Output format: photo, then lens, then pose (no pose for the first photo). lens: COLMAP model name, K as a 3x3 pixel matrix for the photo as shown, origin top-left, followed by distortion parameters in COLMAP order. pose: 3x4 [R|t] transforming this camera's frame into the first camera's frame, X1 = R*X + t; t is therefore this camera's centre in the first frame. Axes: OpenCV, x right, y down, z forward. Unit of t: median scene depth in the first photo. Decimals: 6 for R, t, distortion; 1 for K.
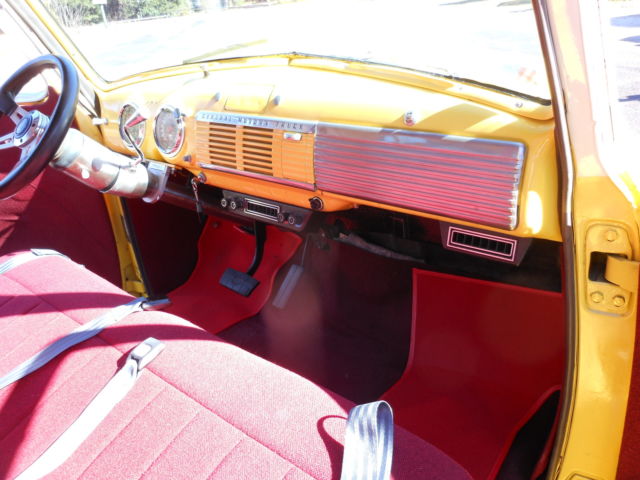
lens RADIAL K [[516.5, 0, 320.0], [0, 516.5, 240.0], [0, 0, 1]] dist [-0.037311, 0.097451]
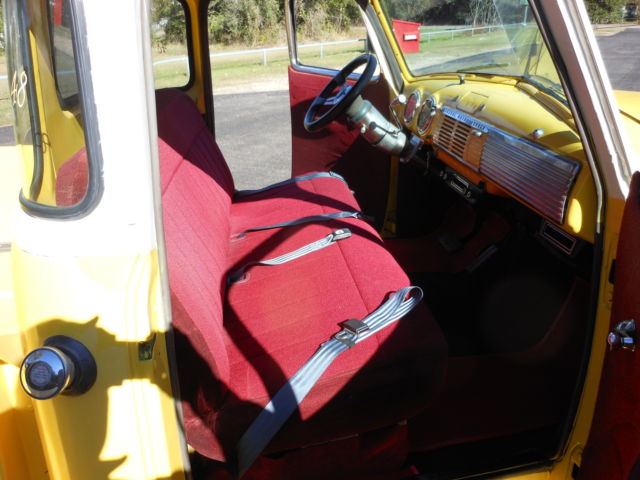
lens RADIAL K [[516.5, 0, 320.0], [0, 516.5, 240.0], [0, 0, 1]] dist [-0.037311, 0.097451]
pose [[0.741940, 0.342874, -0.576162, 0.458410], [-0.343956, 0.932296, 0.111887, 0.055405], [0.575517, 0.115161, 0.809641, -0.311162]]
